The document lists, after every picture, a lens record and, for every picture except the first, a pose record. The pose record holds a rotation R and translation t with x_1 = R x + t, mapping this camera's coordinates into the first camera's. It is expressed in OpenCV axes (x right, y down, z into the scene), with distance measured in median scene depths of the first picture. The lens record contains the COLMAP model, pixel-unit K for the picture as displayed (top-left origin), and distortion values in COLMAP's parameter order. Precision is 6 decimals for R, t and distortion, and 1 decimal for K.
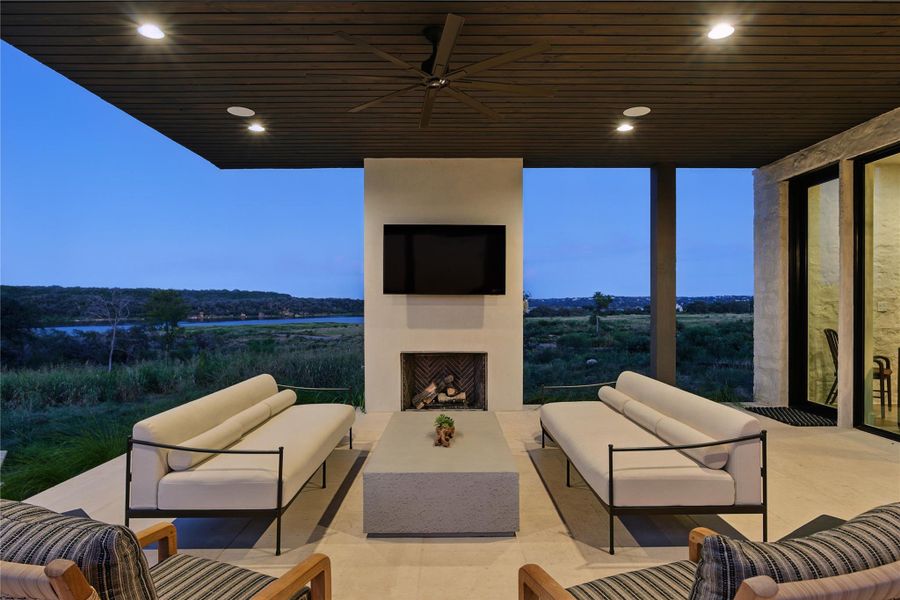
lens RADIAL K [[401.0, 0, 451.0], [0, 401.0, 303.3], [0, 0, 1]] dist [0.000617, -0.000110]
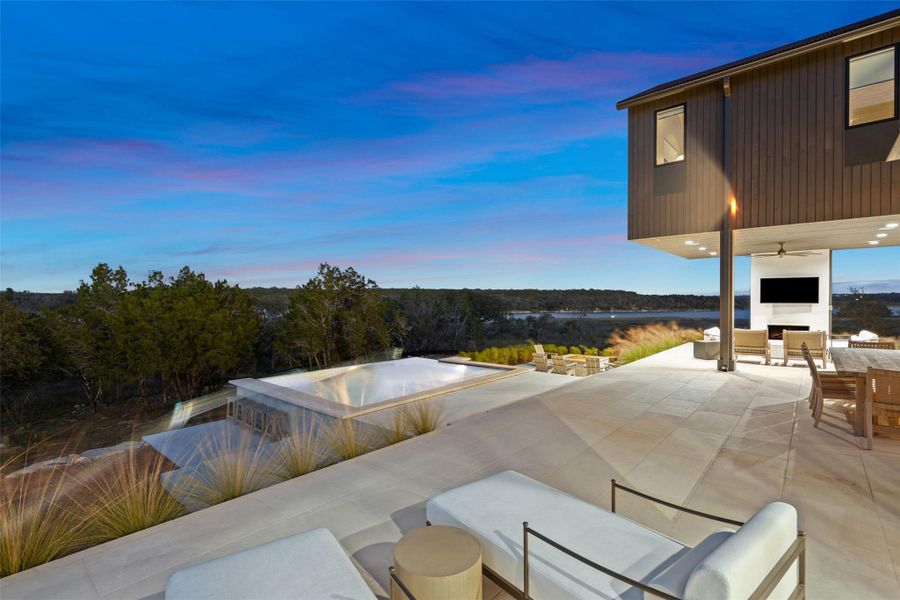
lens RADIAL K [[401.0, 0, 451.0], [0, 401.0, 303.3], [0, 0, 1]] dist [0.000617, -0.000110]
pose [[0.717690, 0.003786, -0.696352, 0.018361], [0.005149, 0.999929, 0.010744, -0.004867], [0.696344, -0.011296, 0.717620, -0.200185]]
